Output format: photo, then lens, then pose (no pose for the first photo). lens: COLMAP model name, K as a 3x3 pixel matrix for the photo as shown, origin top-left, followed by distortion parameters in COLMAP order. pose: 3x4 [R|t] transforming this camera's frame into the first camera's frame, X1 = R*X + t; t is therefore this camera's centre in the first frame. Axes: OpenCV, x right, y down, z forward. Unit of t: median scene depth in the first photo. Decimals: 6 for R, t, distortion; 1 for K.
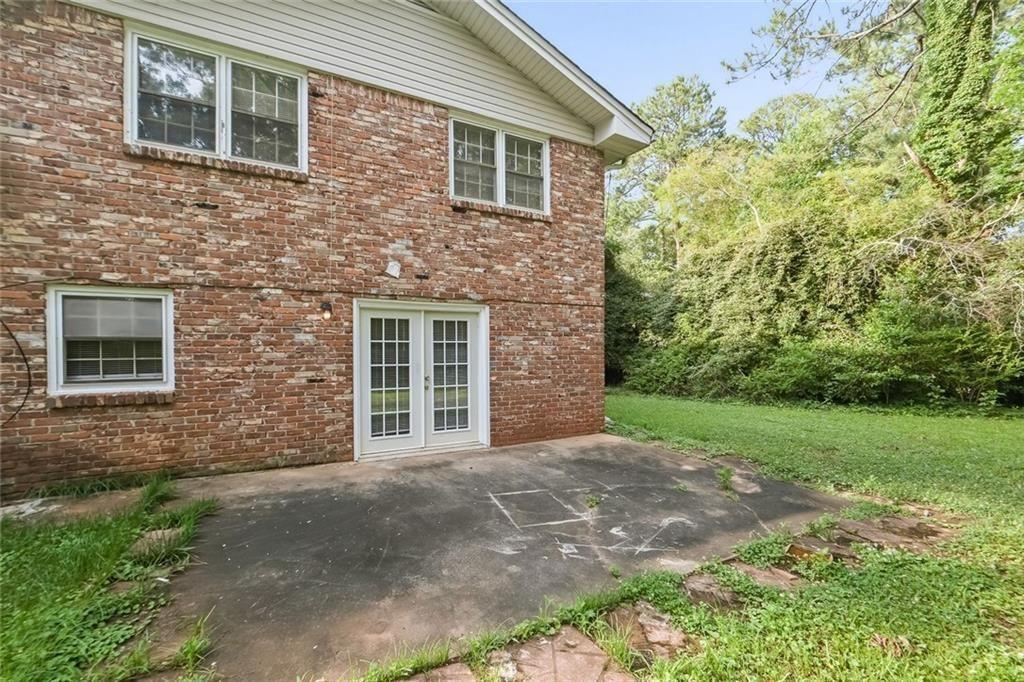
lens RADIAL K [[415.0, 0, 512.0], [0, 415.0, 341.0], [0, 0, 1]] dist [0.000385, 0.000001]
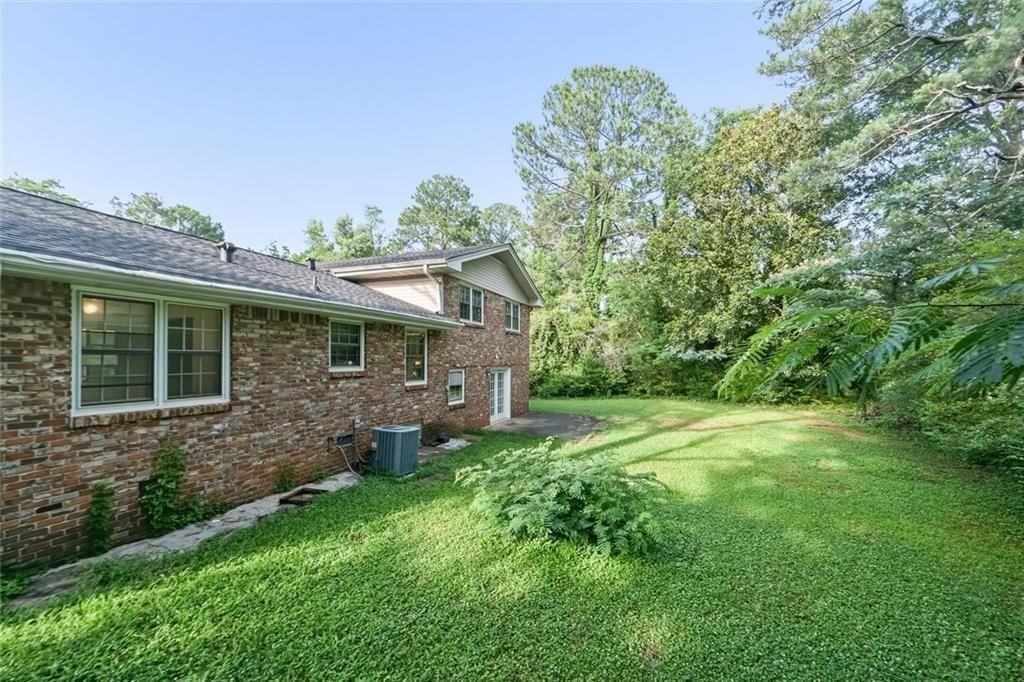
lens RADIAL K [[415.0, 0, 512.0], [0, 415.0, 341.0], [0, 0, 1]] dist [0.000385, 0.000001]
pose [[0.755168, 0.038611, 0.654394, -1.136748], [-0.030511, 0.999252, -0.023749, -0.118319], [-0.654821, -0.002031, 0.755781, -0.672067]]
